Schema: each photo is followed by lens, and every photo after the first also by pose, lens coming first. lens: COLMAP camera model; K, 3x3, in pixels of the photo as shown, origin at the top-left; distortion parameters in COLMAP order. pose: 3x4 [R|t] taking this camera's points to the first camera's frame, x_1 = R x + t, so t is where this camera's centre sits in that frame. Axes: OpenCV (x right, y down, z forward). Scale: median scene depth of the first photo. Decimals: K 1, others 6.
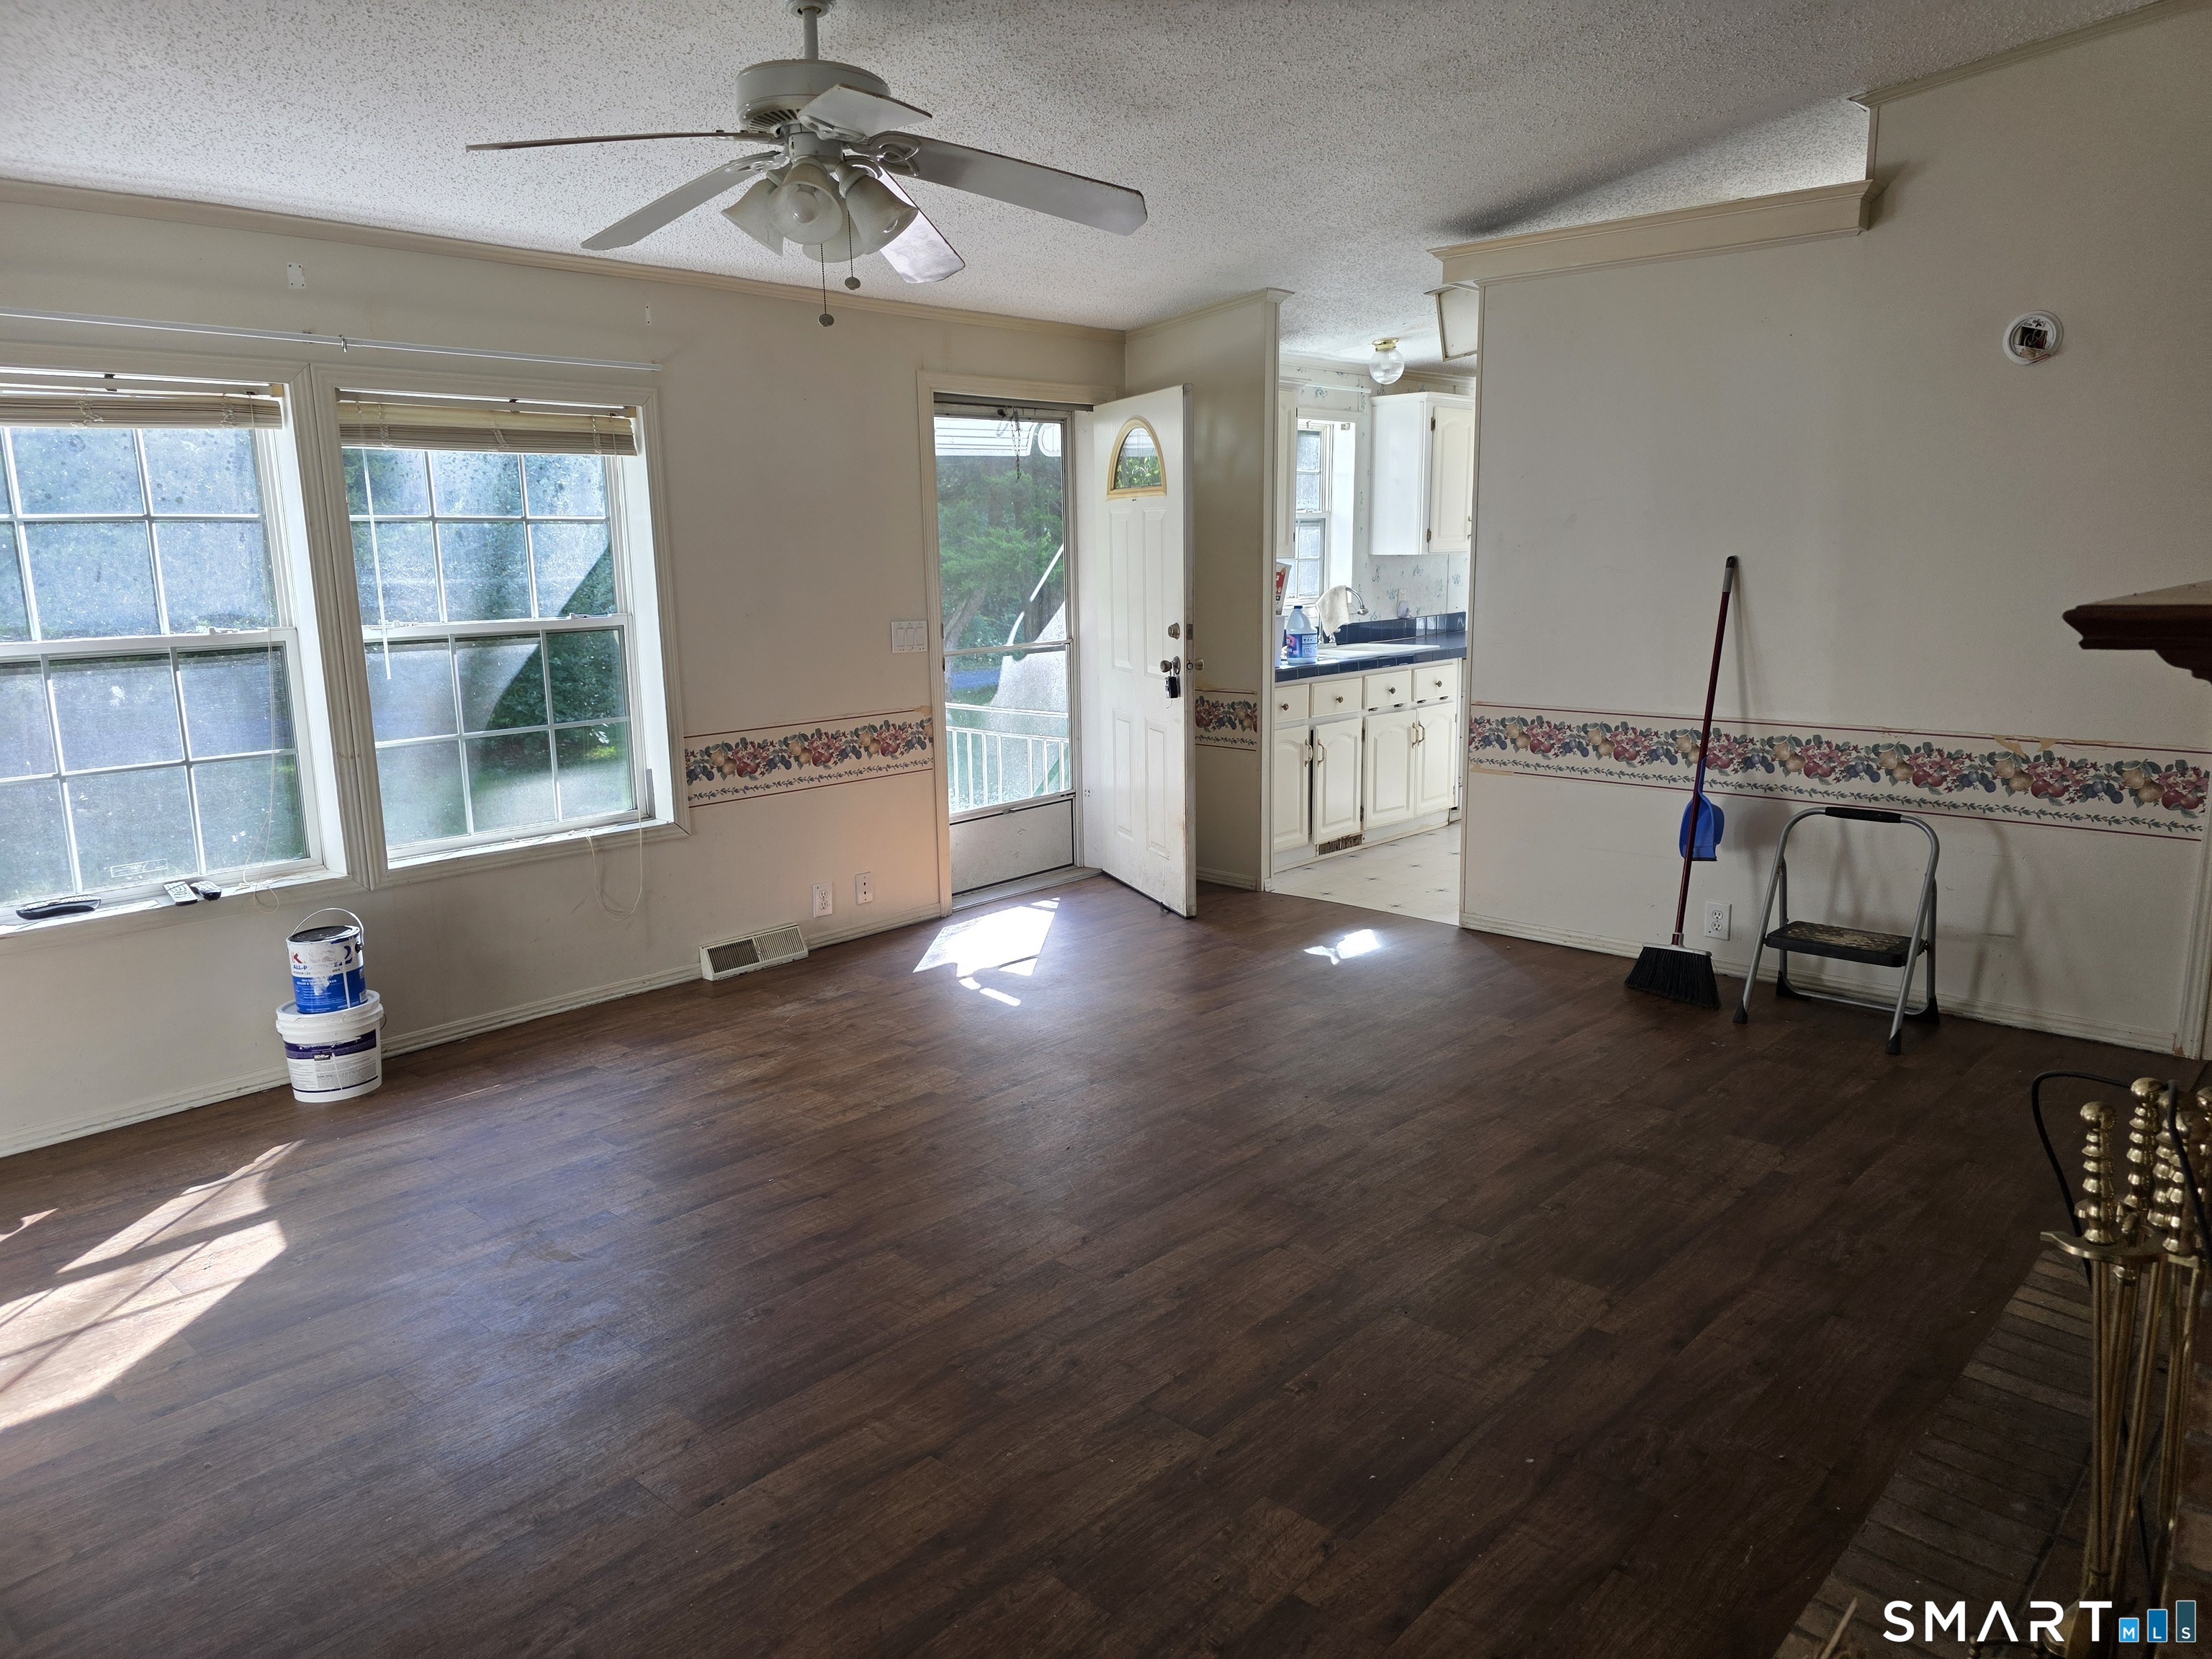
lens RADIAL K [[1482.2, 0, 1132.0], [0, 1482.2, 830.4], [0, 0, 1]] dist [0.070087, -0.062035]
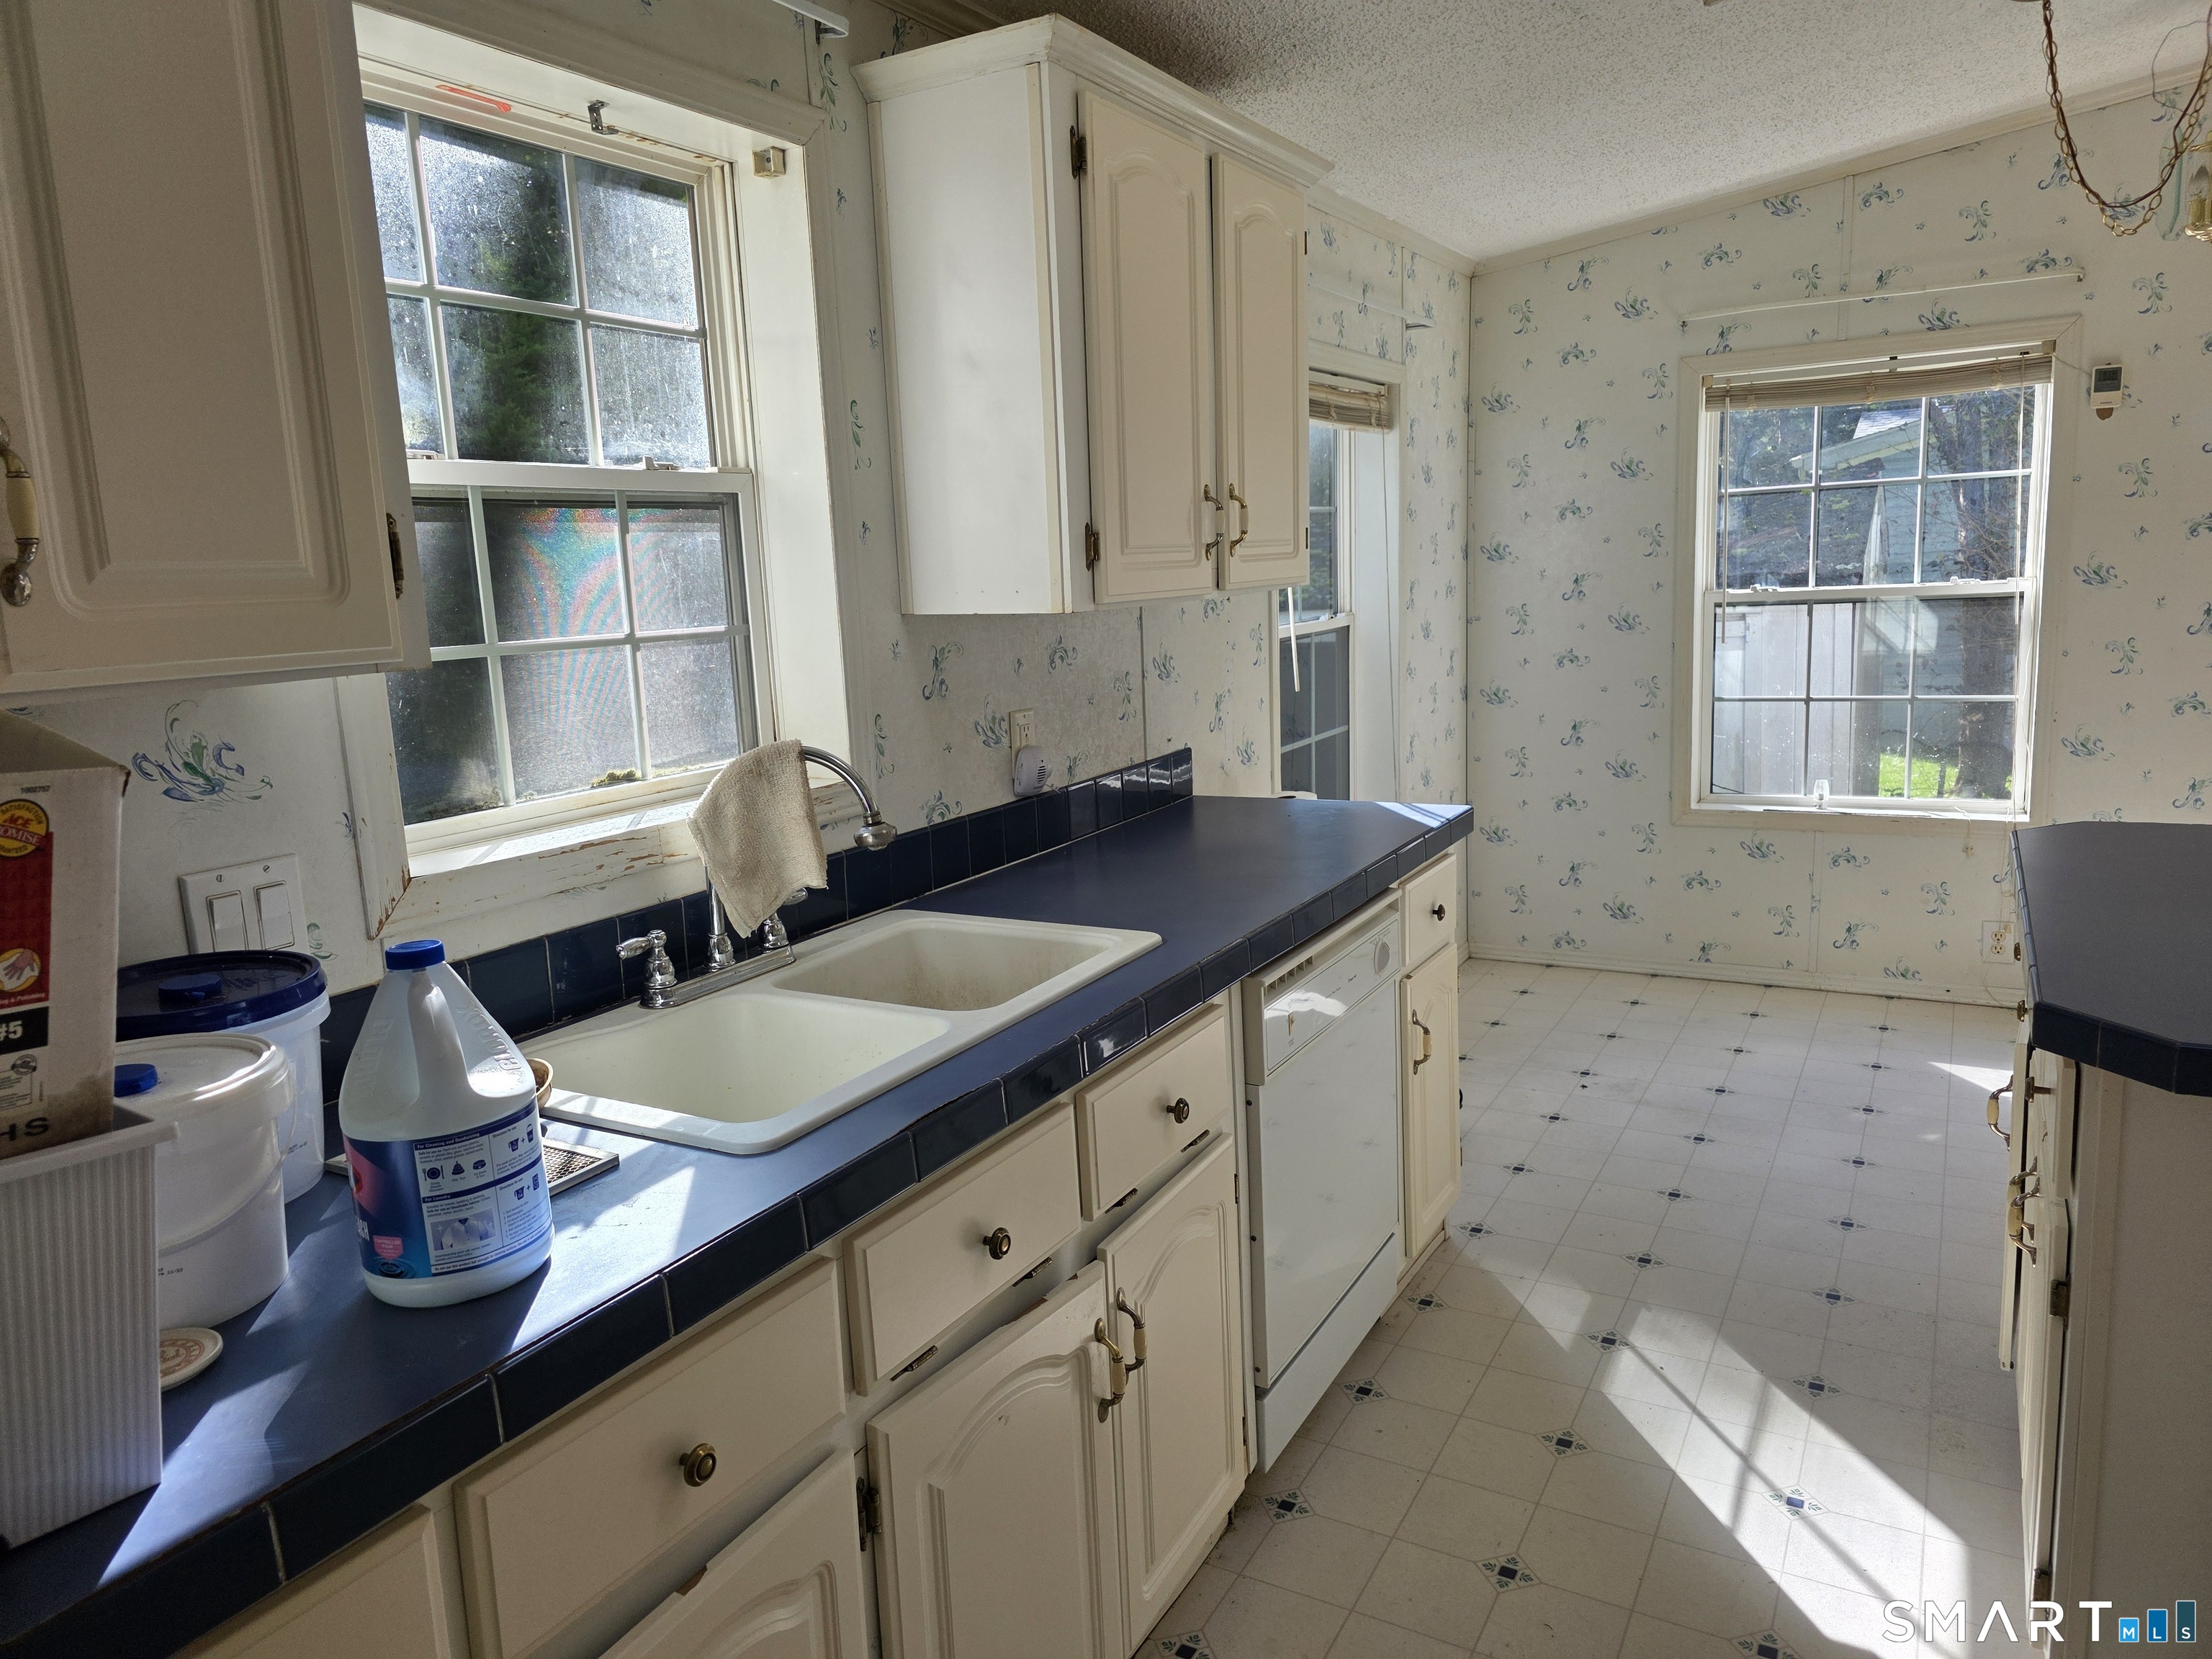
lens RADIAL K [[1482.2, 0, 1081.0], [0, 1482.2, 800.7], [0, 0, 1]] dist [0.070087, -0.062035]
pose [[0.978089, -0.065340, 0.197669, 0.213747], [0.073570, 0.996691, -0.034574, -0.216928], [-0.194756, 0.048359, 0.979659, 1.126604]]
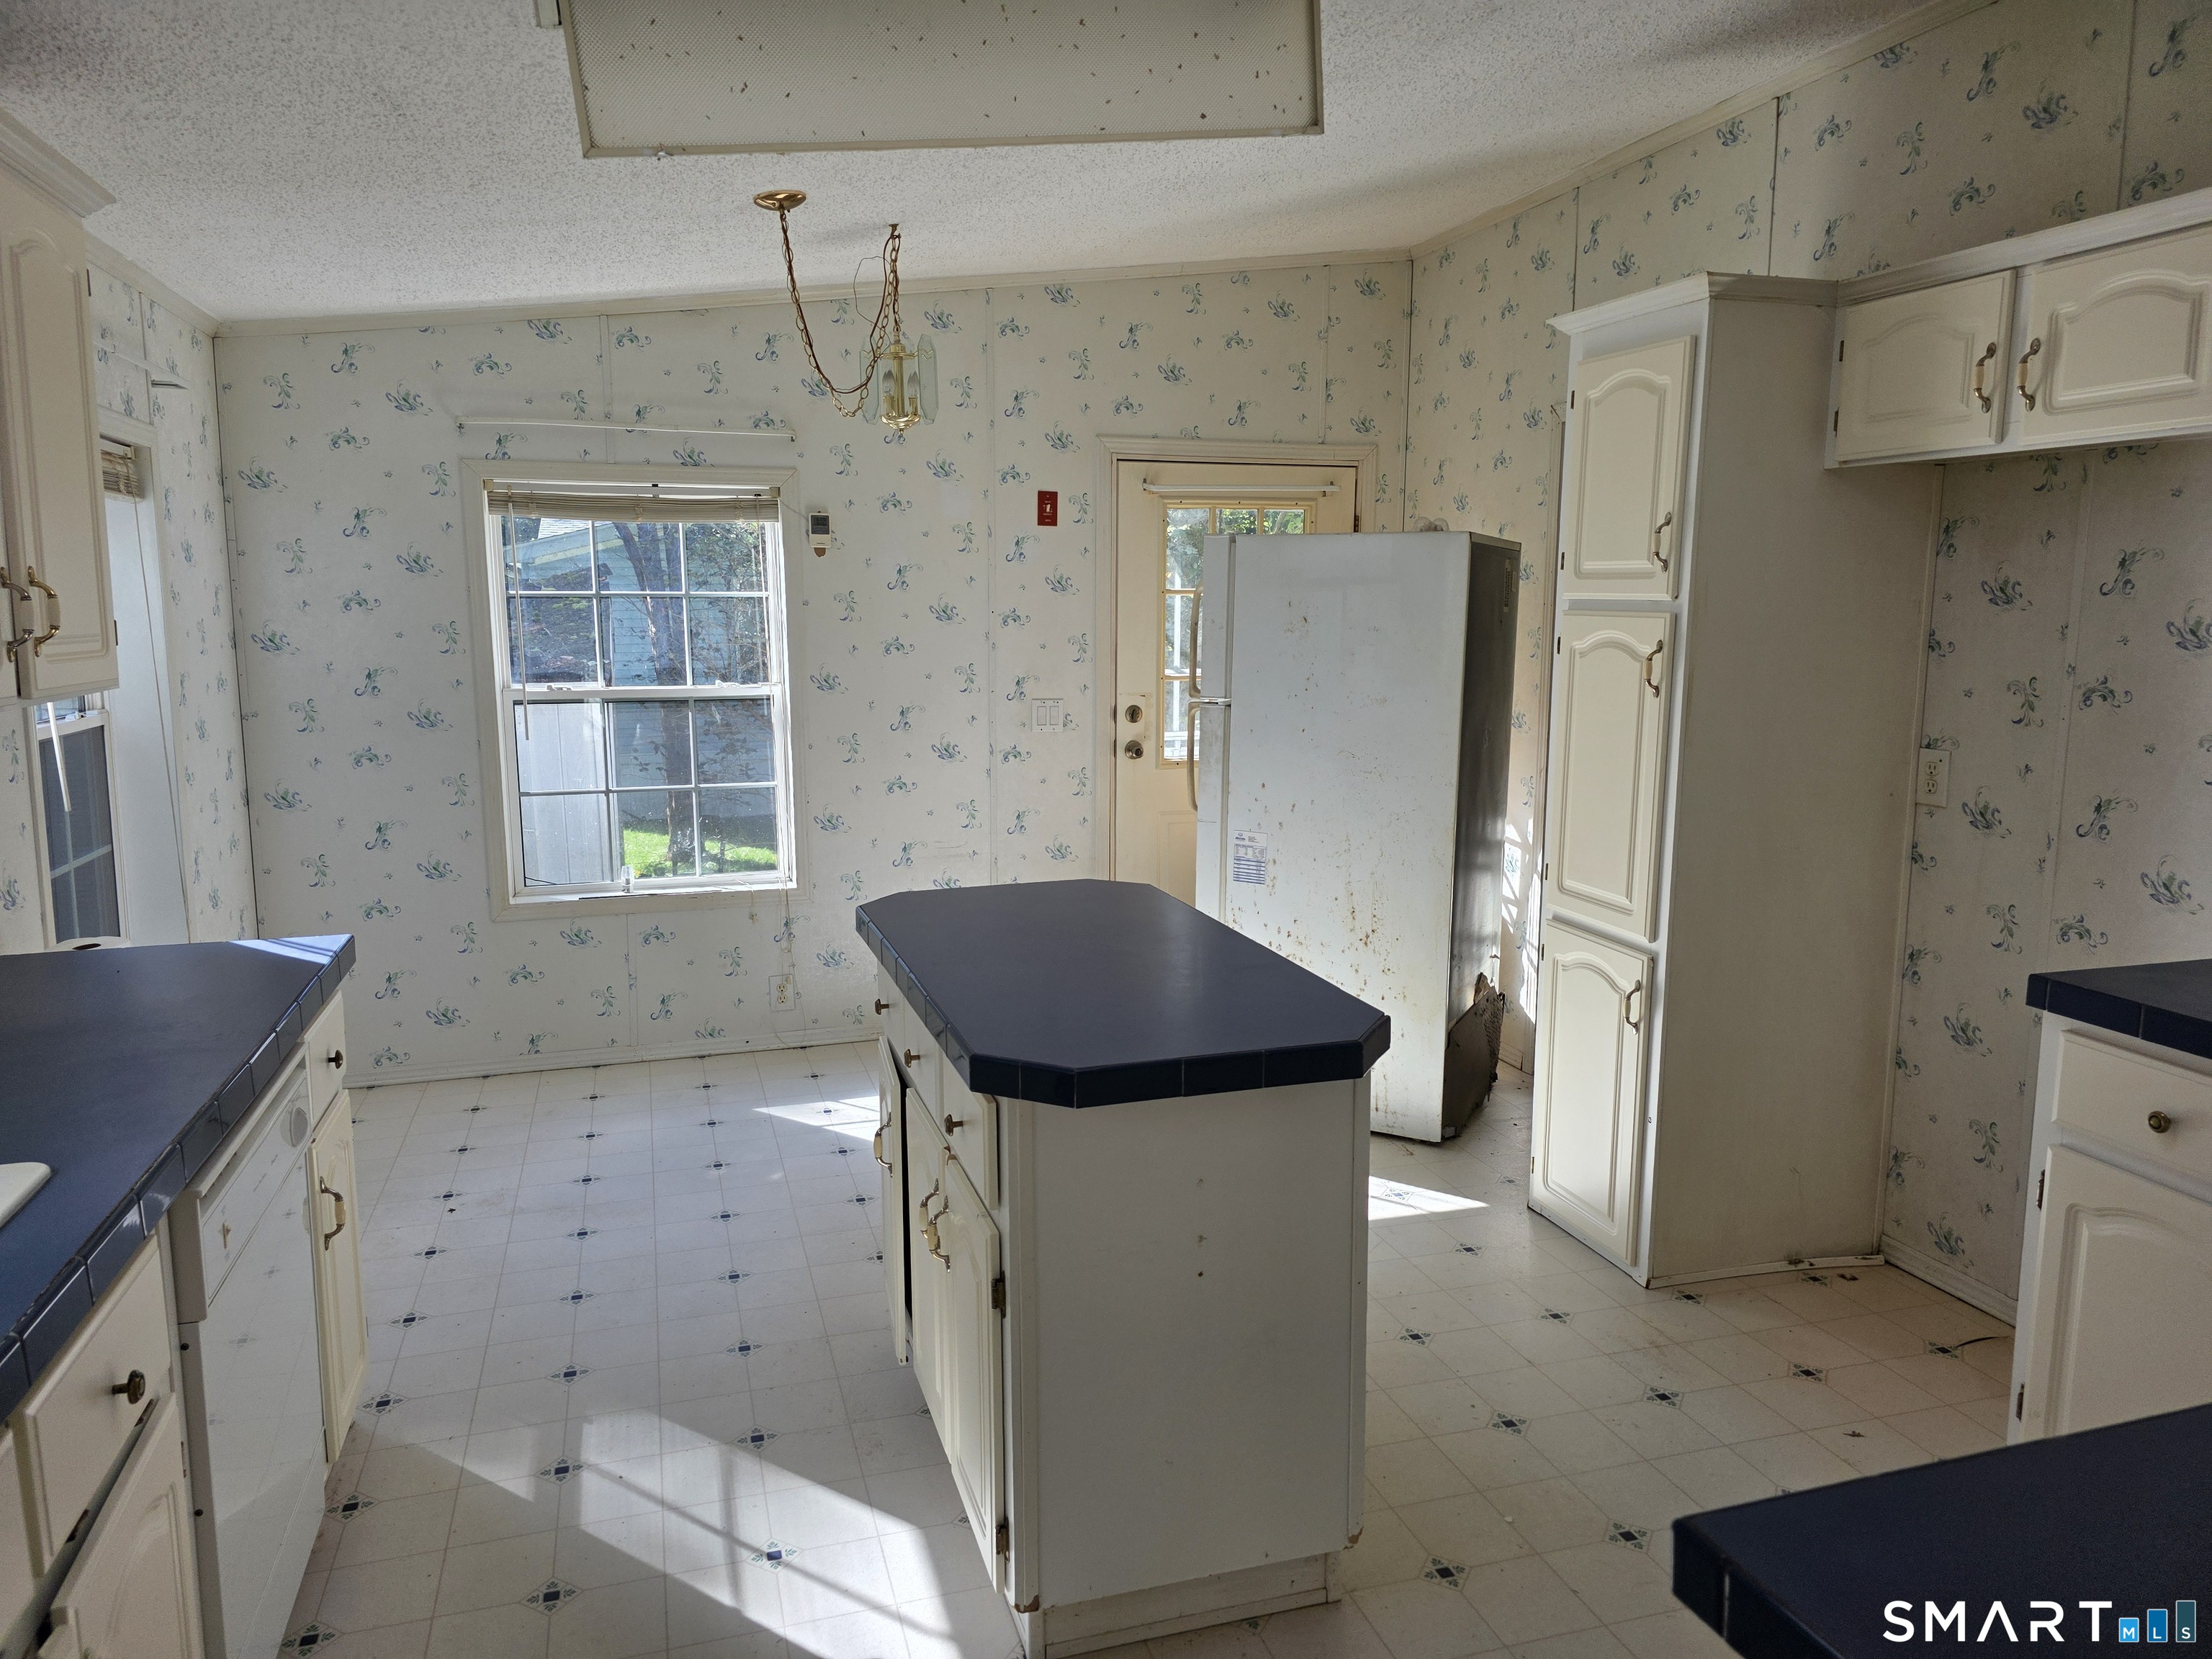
lens RADIAL K [[1482.2, 0, 1067.5], [0, 1482.2, 793.6], [0, 0, 1]] dist [0.070087, -0.062035]
pose [[0.523782, -0.094138, 0.846635, 0.159668], [0.161730, 0.986788, 0.009666, -0.239338], [-0.836359, 0.131863, 0.532086, 1.170565]]
